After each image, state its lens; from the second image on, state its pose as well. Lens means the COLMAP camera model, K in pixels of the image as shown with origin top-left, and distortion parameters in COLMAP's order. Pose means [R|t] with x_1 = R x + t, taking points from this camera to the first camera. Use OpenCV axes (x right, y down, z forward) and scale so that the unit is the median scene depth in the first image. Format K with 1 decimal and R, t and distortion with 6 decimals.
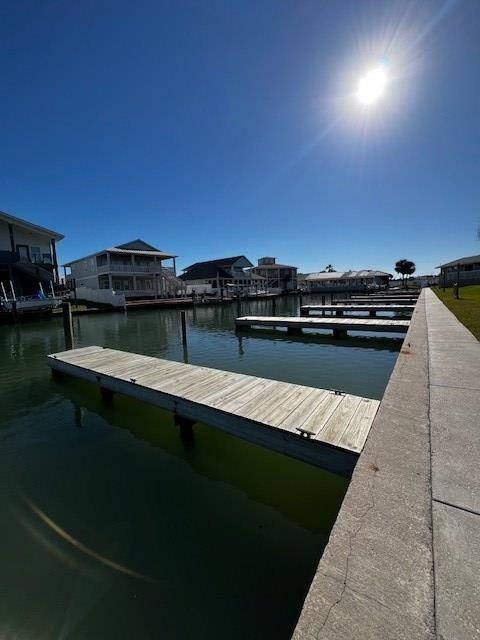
lens RADIAL K [[256.2, 0, 240.0], [0, 256.2, 320.0], [0, 0, 1]] dist [0.001022, 0.000222]
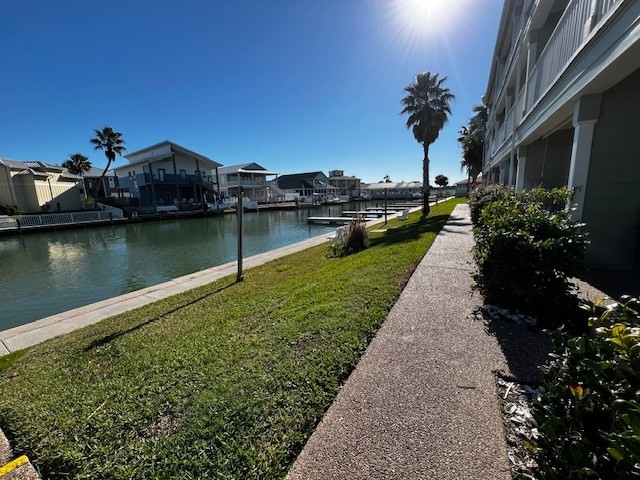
lens RADIAL K [[254.9, 0, 320.0], [0, 254.9, 240.0], [0, 0, 1]] dist [0.000024, 0.000257]
pose [[0.997401, -0.004701, 0.071896, -0.109151], [0.000471, 0.998273, 0.058738, 0.032106], [-0.072048, -0.058552, 0.995681, -0.400260]]
